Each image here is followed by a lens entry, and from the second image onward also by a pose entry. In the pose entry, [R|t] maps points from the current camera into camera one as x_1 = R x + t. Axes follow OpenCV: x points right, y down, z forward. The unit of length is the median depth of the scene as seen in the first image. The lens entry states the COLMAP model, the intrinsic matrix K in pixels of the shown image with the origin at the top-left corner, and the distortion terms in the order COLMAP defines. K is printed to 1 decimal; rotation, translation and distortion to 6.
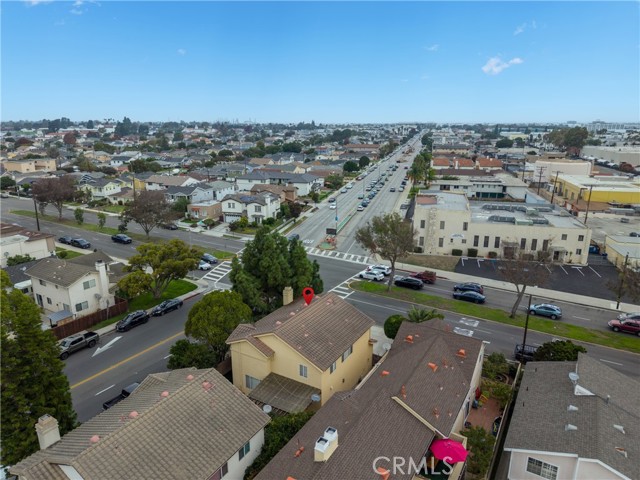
lens RADIAL K [[425.4, 0, 317.8], [0, 425.4, 241.9], [0, 0, 1]] dist [0.062405, -0.060536]
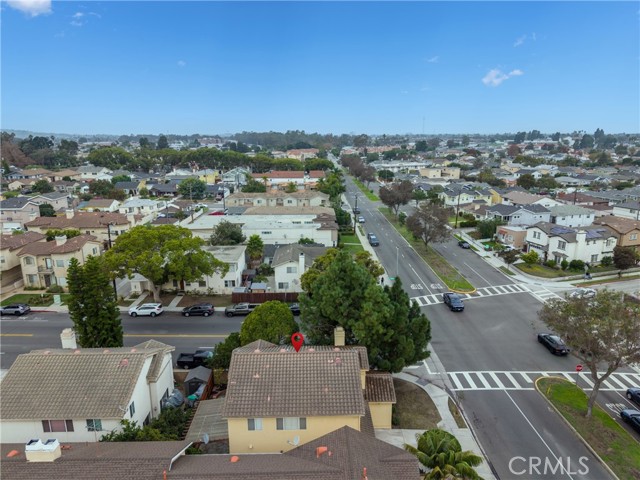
lens RADIAL K [[425.4, 0, 317.8], [0, 425.4, 241.9], [0, 0, 1]] dist [0.062405, -0.060536]
pose [[0.544617, 0.203943, -0.813511, 0.244874], [-0.225594, 0.969857, 0.092111, -0.055131], [0.807774, 0.133358, 0.574209, 0.198287]]
